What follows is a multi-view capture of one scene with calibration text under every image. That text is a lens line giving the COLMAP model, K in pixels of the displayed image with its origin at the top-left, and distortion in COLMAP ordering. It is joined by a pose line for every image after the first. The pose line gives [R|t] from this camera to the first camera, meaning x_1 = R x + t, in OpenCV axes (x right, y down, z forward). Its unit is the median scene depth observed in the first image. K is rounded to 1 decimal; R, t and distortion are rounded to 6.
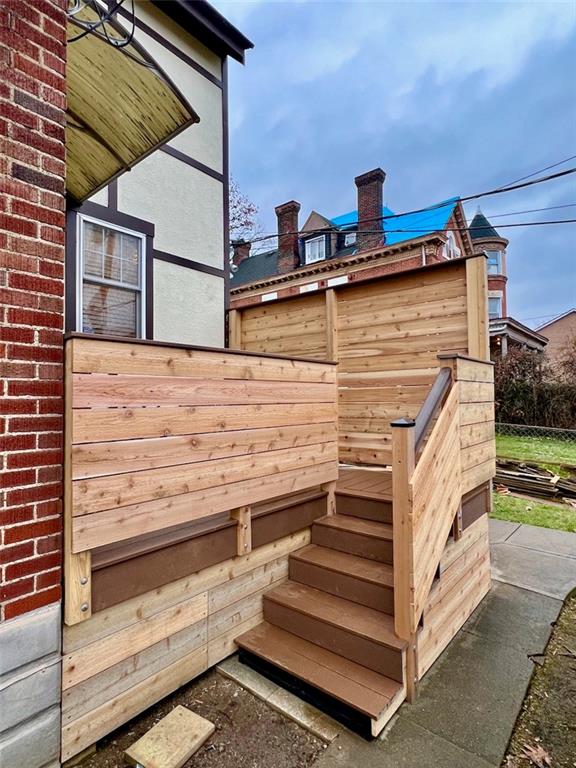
lens RADIAL K [[415.3, 0, 289.0], [0, 415.3, 383.9], [0, 0, 1]] dist [0.003427, 0.000392]
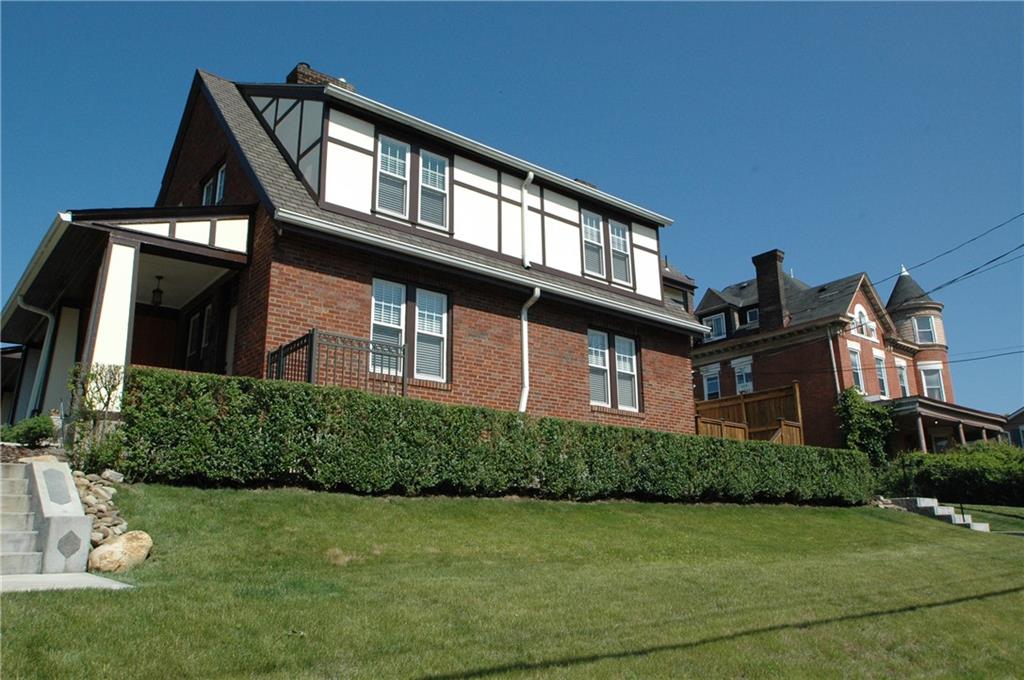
lens RADIAL K [[732.0, 0, 506.8], [0, 732.0, 338.3], [0, 0, 1]] dist [-0.030938, -0.000048]
pose [[0.981564, -0.046746, -0.185328, -0.098675], [0.002961, 0.973233, -0.229802, 0.084636], [0.191110, 0.225016, 0.955429, -0.715190]]
